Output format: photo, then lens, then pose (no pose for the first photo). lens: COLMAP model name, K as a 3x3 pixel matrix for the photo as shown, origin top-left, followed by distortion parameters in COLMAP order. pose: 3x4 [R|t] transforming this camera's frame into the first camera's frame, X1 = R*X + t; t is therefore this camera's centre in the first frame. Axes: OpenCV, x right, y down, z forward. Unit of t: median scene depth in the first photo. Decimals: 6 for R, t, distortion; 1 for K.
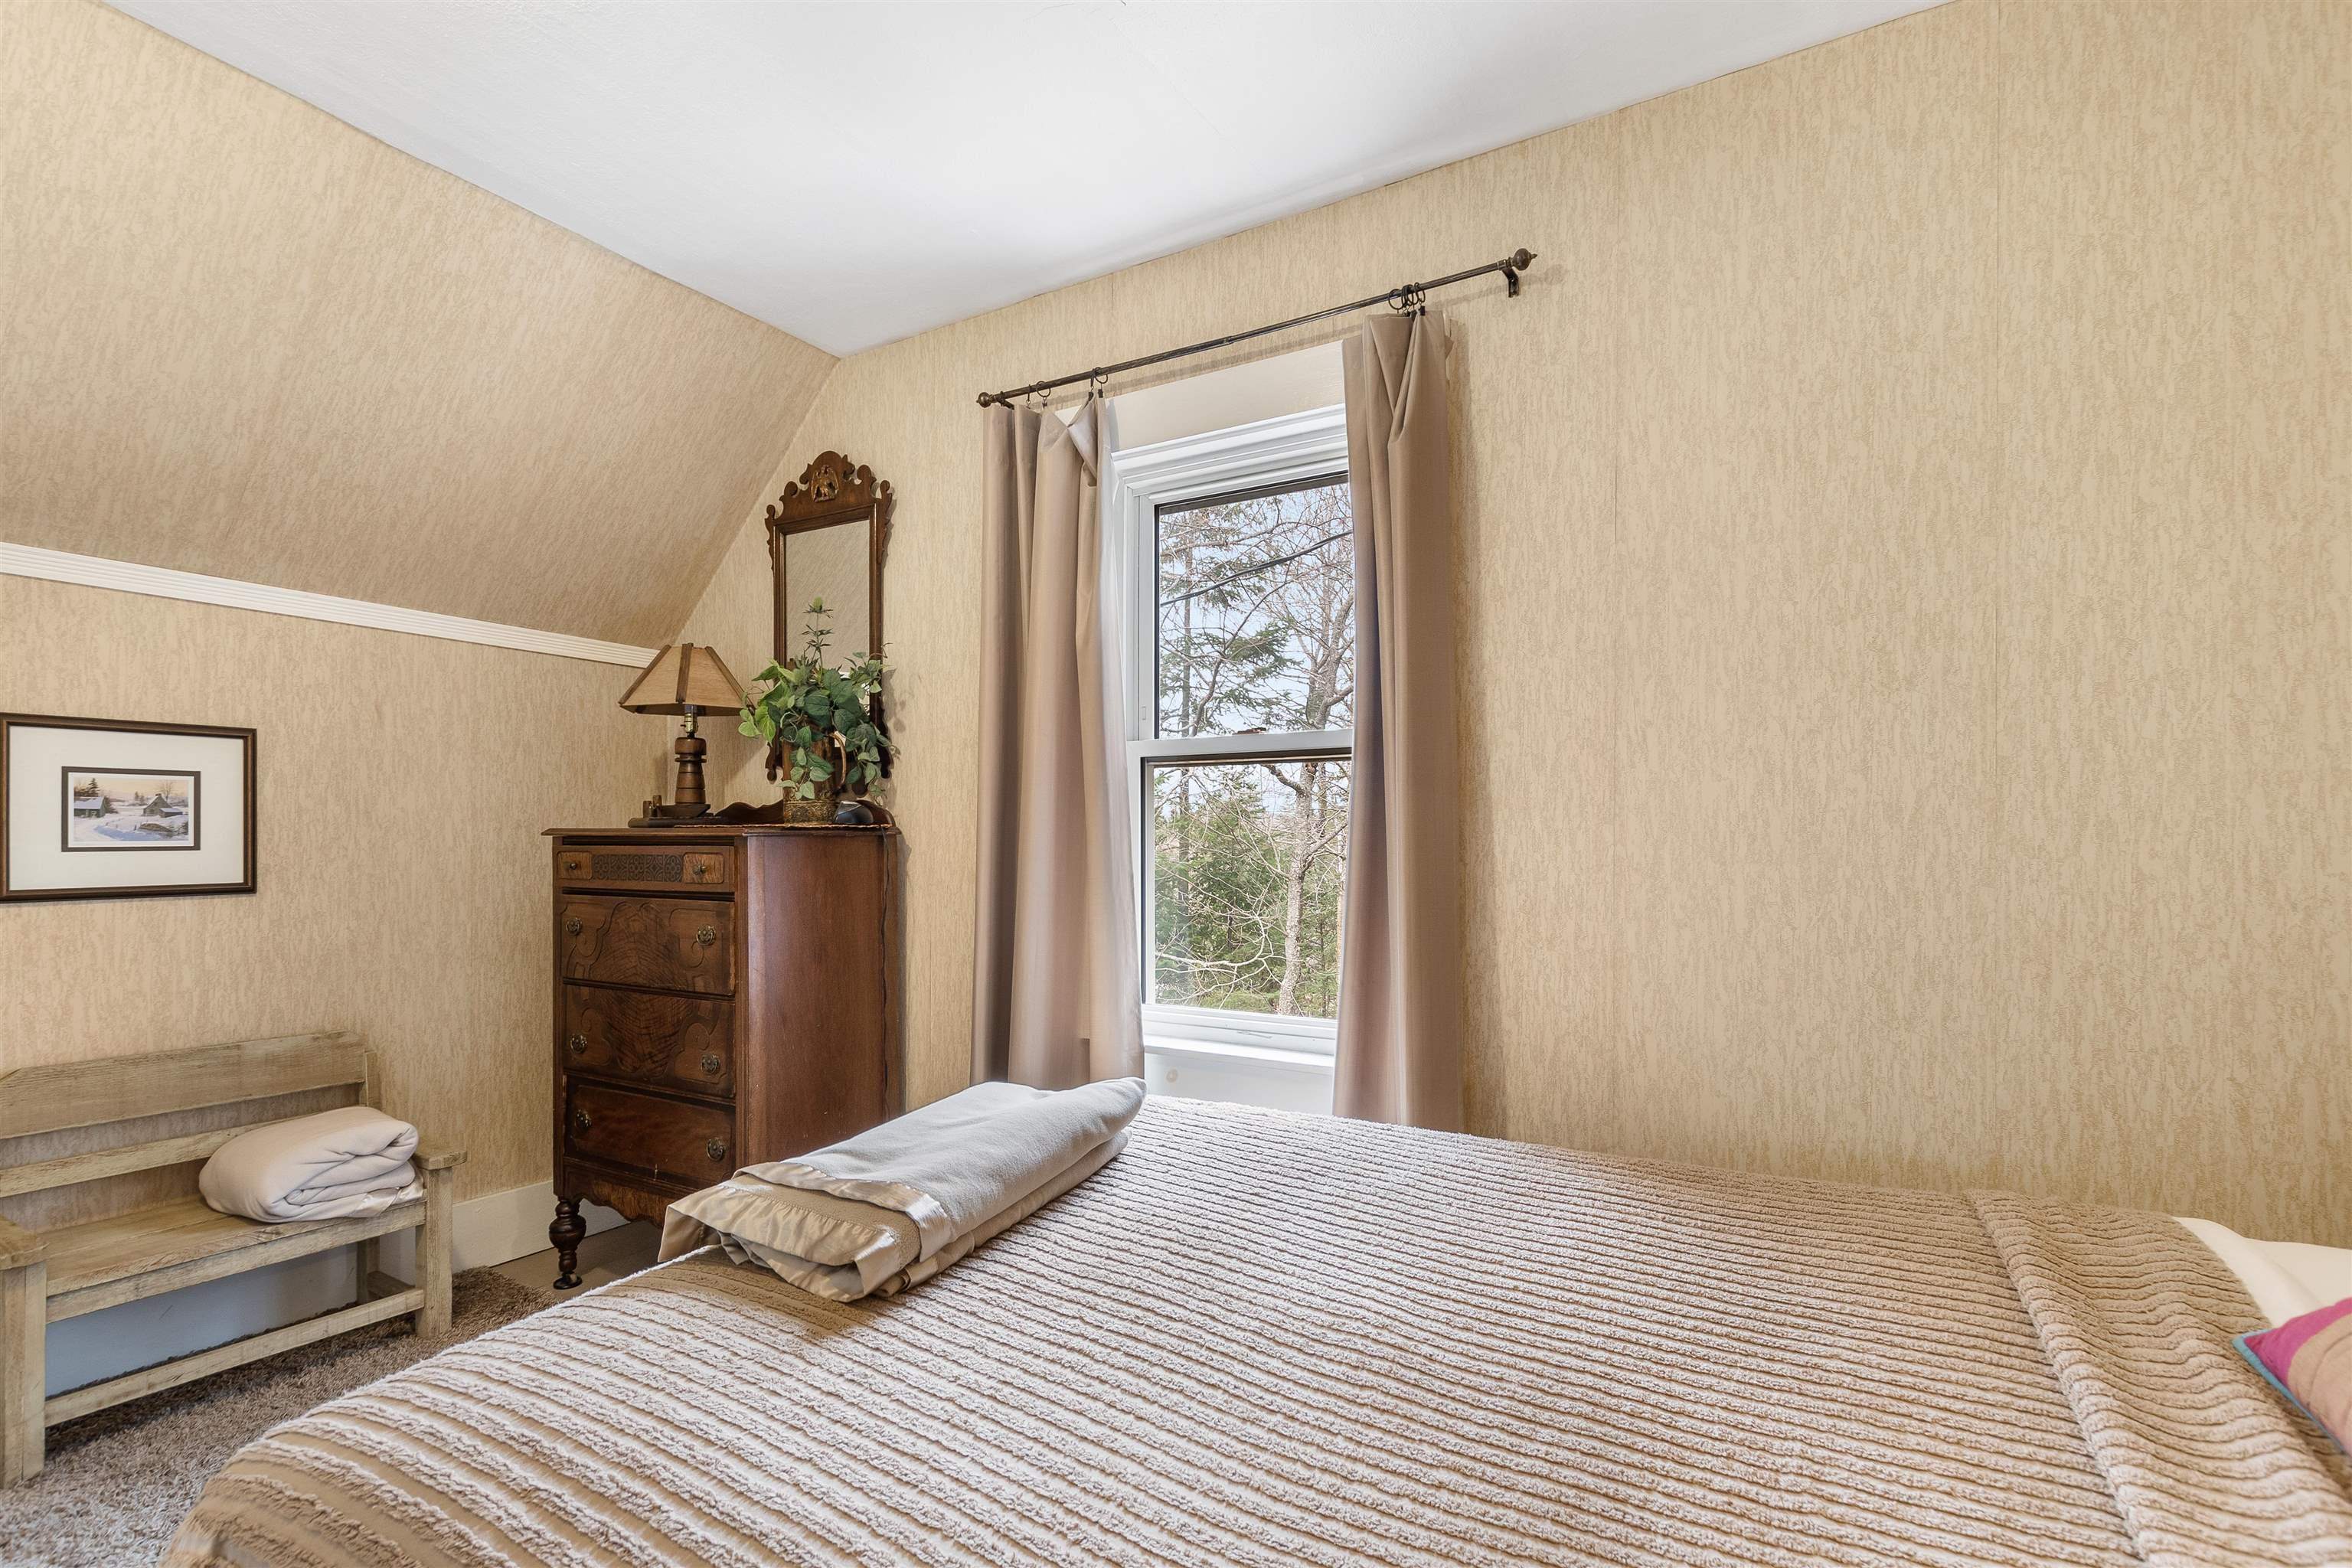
lens RADIAL K [[1075.8, 0, 1180.5], [0, 1075.8, 835.1], [0, 0, 1]] dist [0.002106, -0.002065]
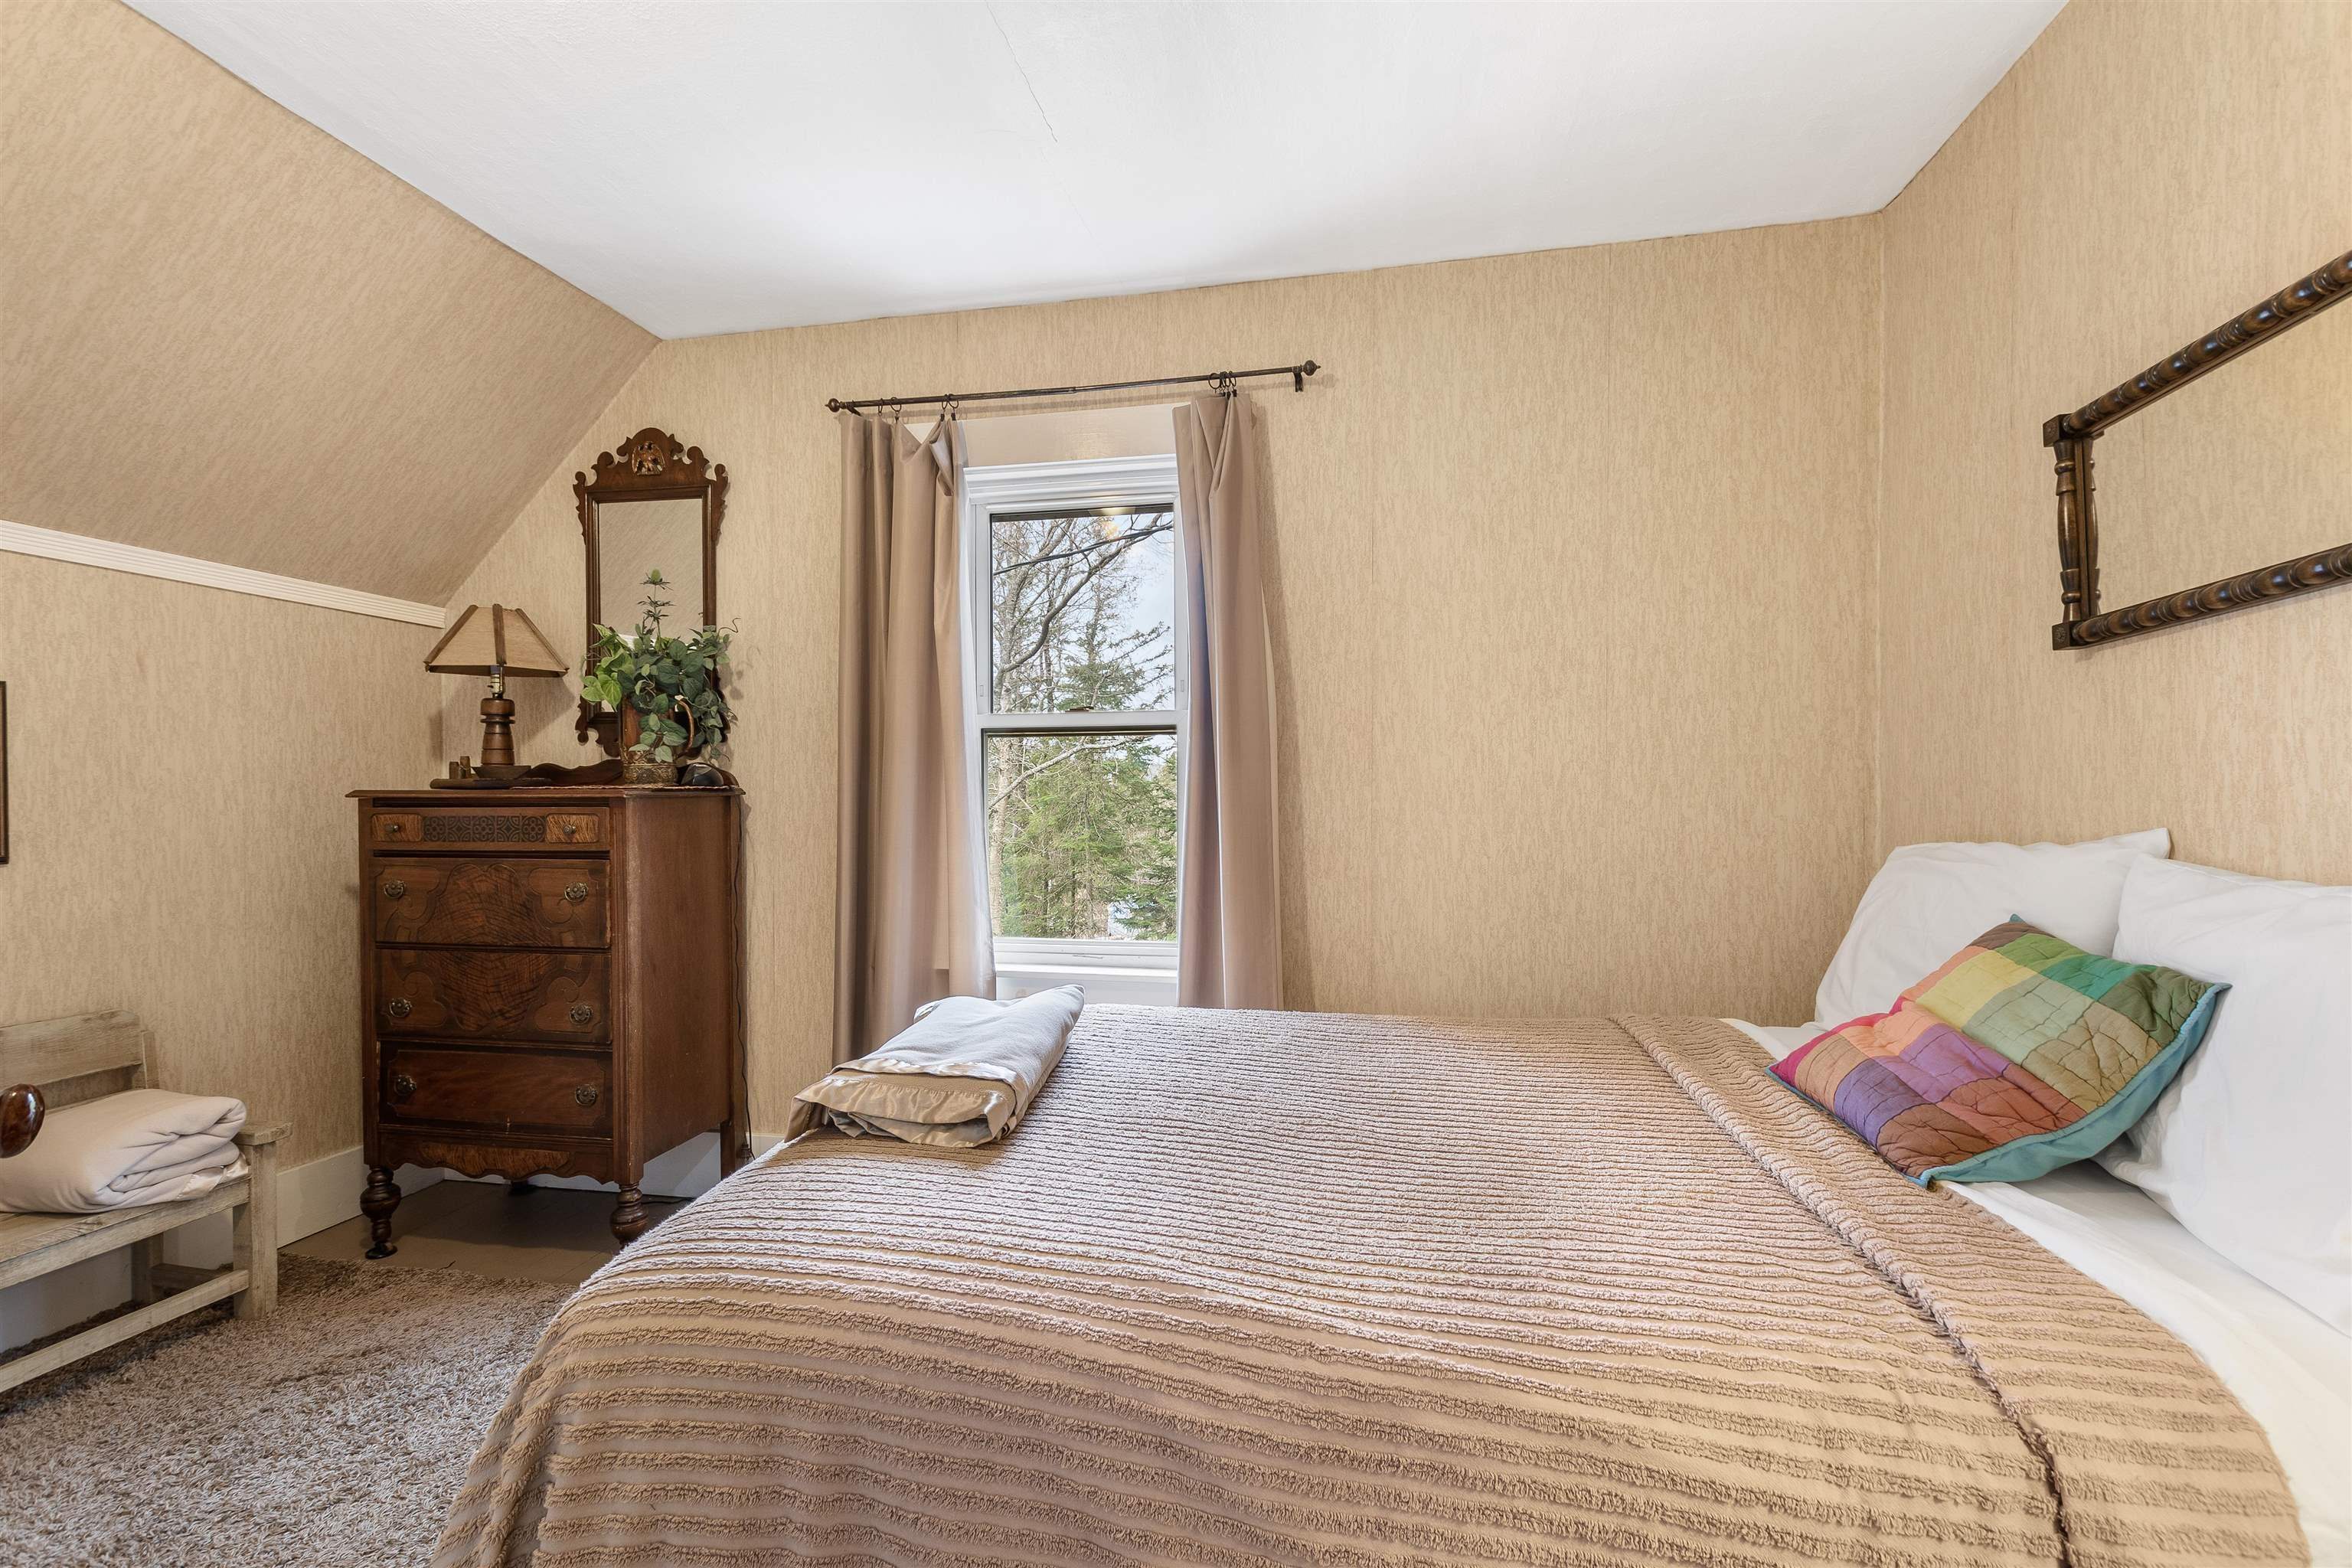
lens RADIAL K [[1013.9, 0, 1169.0], [0, 1013.9, 801.4], [0, 0, 1]] dist [0.001005, -0.001297]
pose [[0.945452, -0.006923, 0.325688, -0.216060], [0.002972, 0.999916, 0.012630, -0.006282], [-0.325748, -0.010973, 0.945393, -0.121752]]
